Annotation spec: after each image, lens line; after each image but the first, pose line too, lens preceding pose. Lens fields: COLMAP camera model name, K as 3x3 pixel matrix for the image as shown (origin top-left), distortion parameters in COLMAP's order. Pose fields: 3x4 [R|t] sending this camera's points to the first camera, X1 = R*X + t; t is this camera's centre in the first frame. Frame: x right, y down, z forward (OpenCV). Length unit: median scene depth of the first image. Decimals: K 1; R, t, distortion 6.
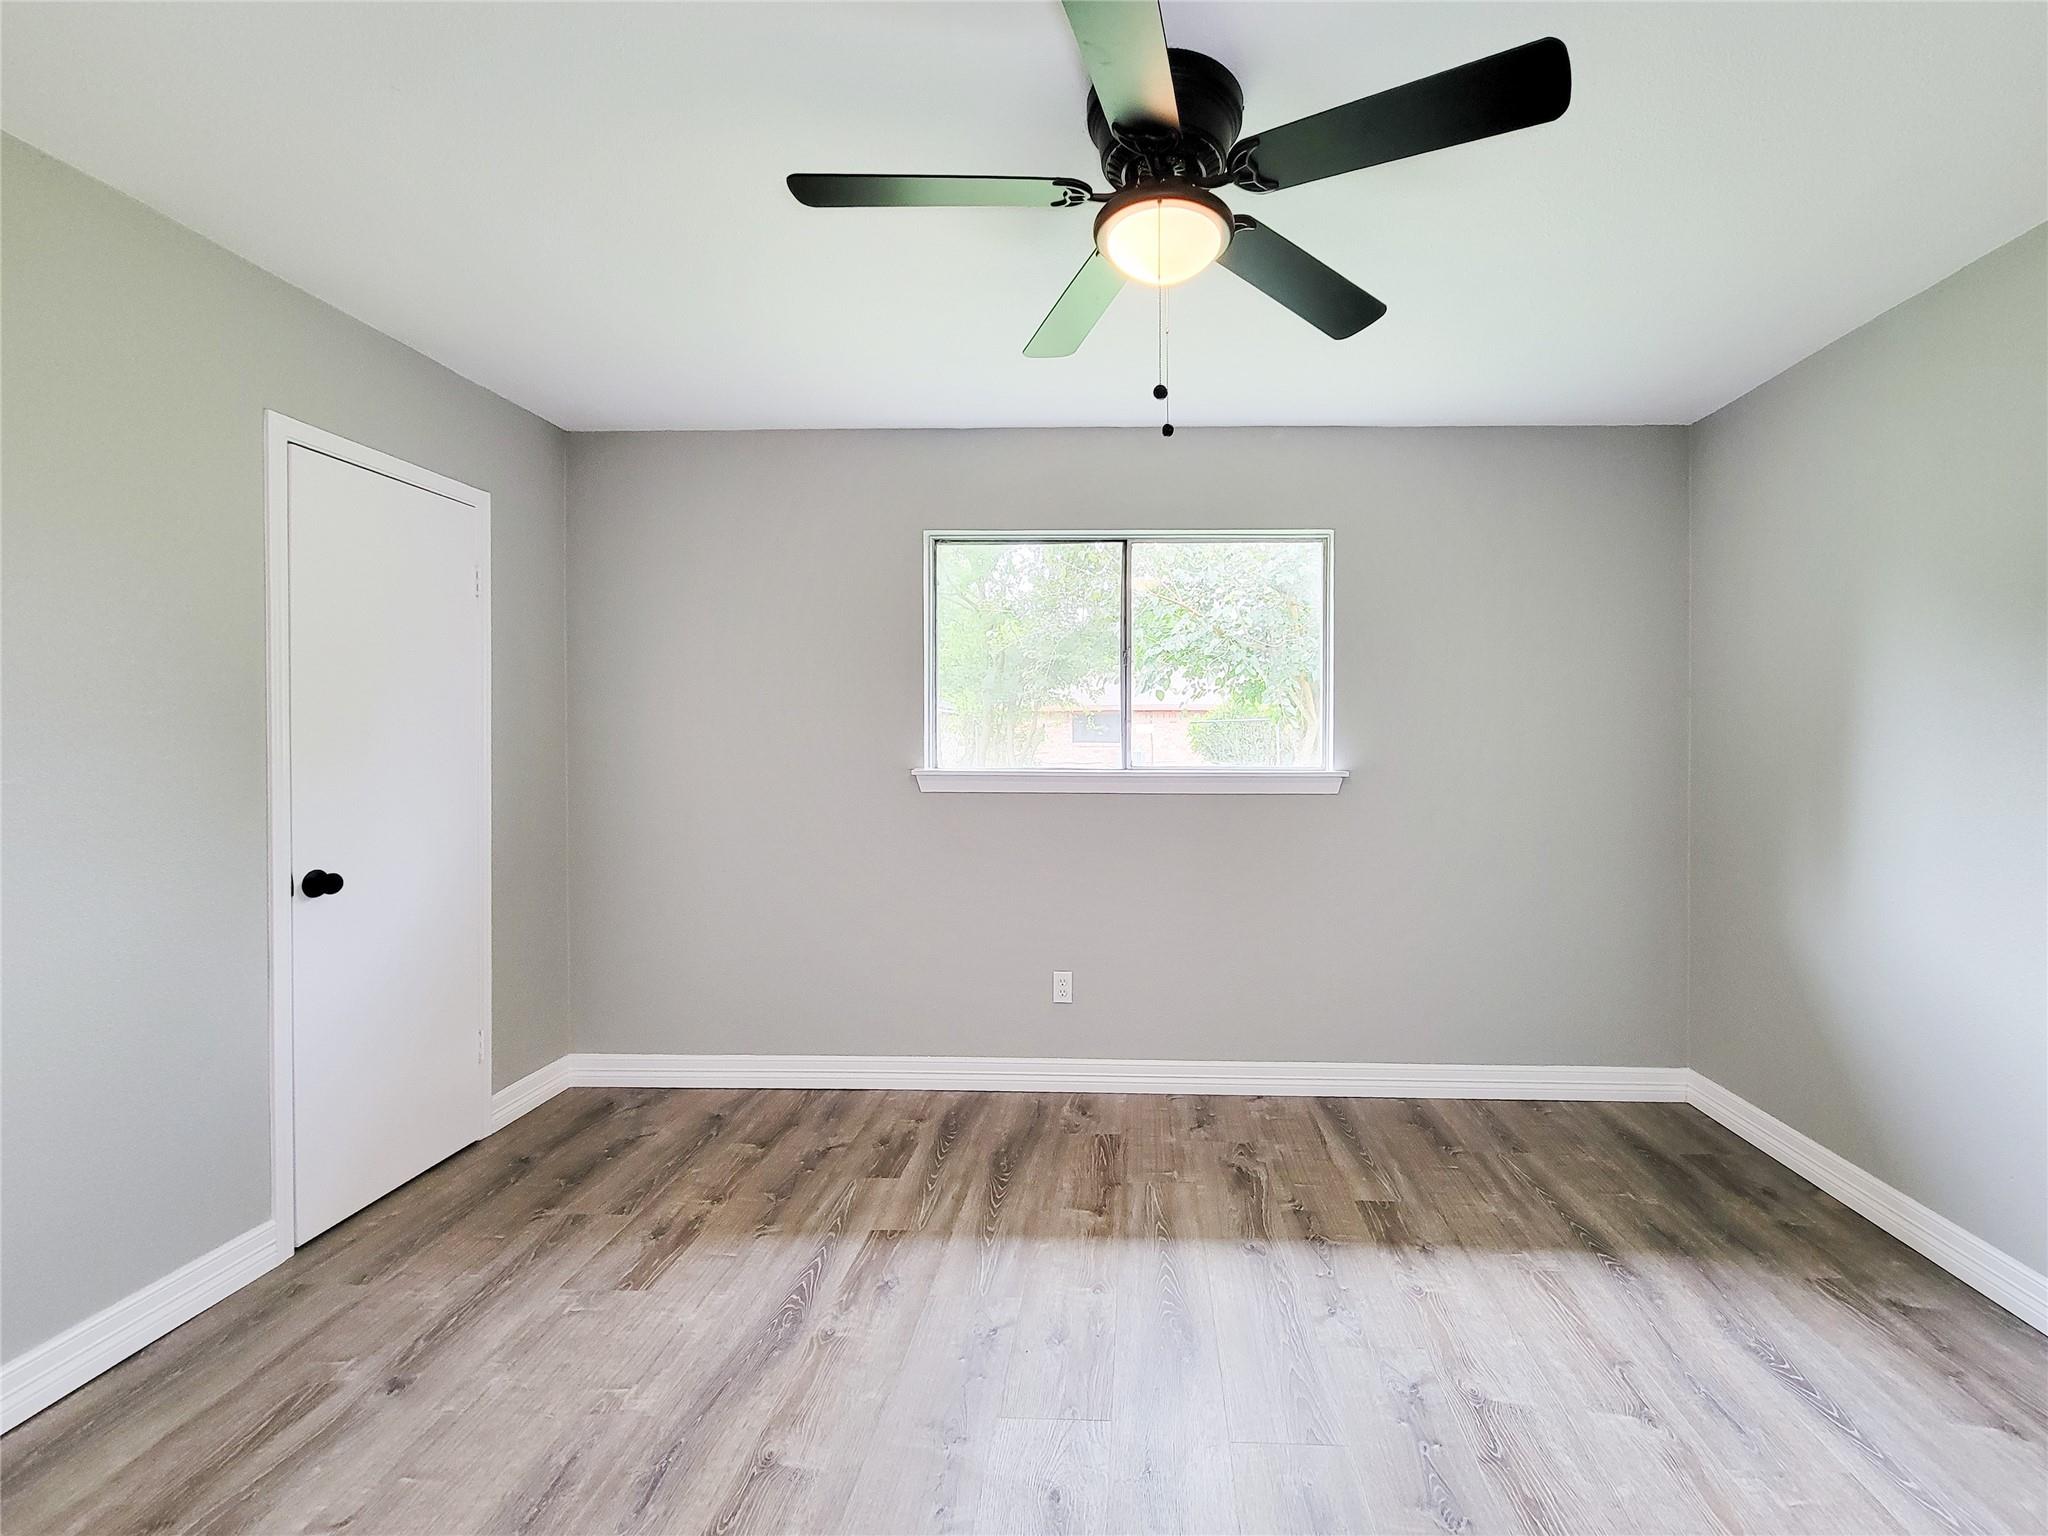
lens RADIAL K [[856.2, 0, 1107.3], [0, 856.2, 730.4], [0, 0, 1]] dist [0.003962, -0.000592]
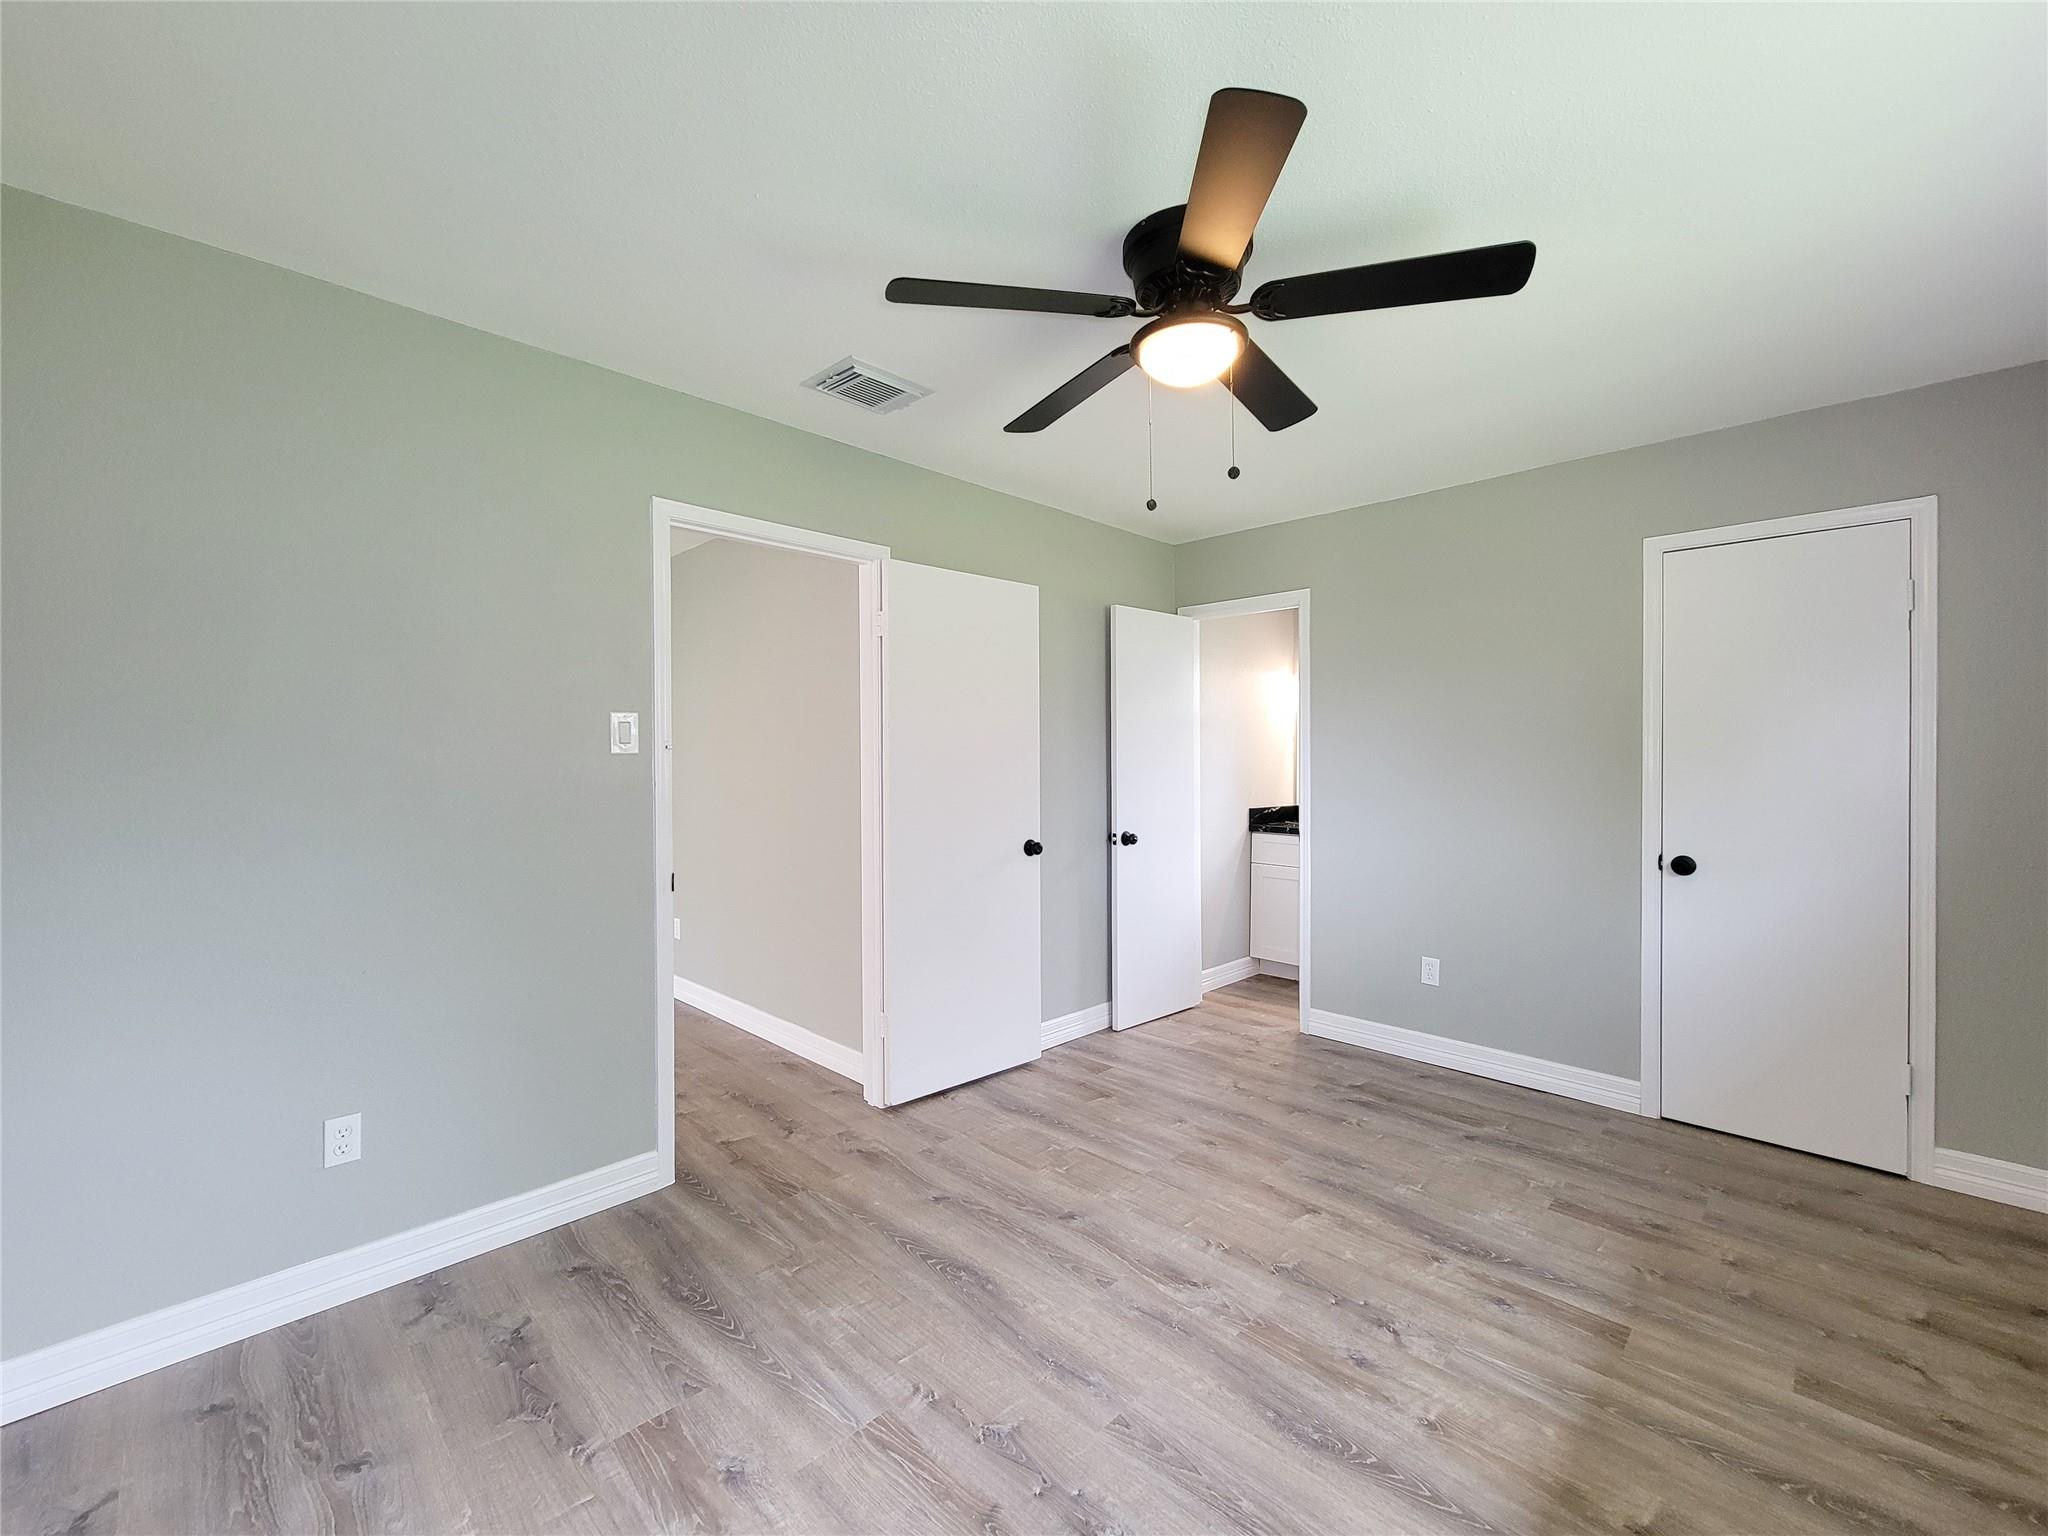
lens RADIAL K [[856.2, 0, 1018.8], [0, 856.2, 776.1], [0, 0, 1]] dist [0.003962, -0.000592]
pose [[-0.684864, 0.018186, -0.728444, 0.804645], [0.013968, 0.999832, 0.011828, 0.013042], [0.728537, -0.002074, -0.685003, 1.212941]]
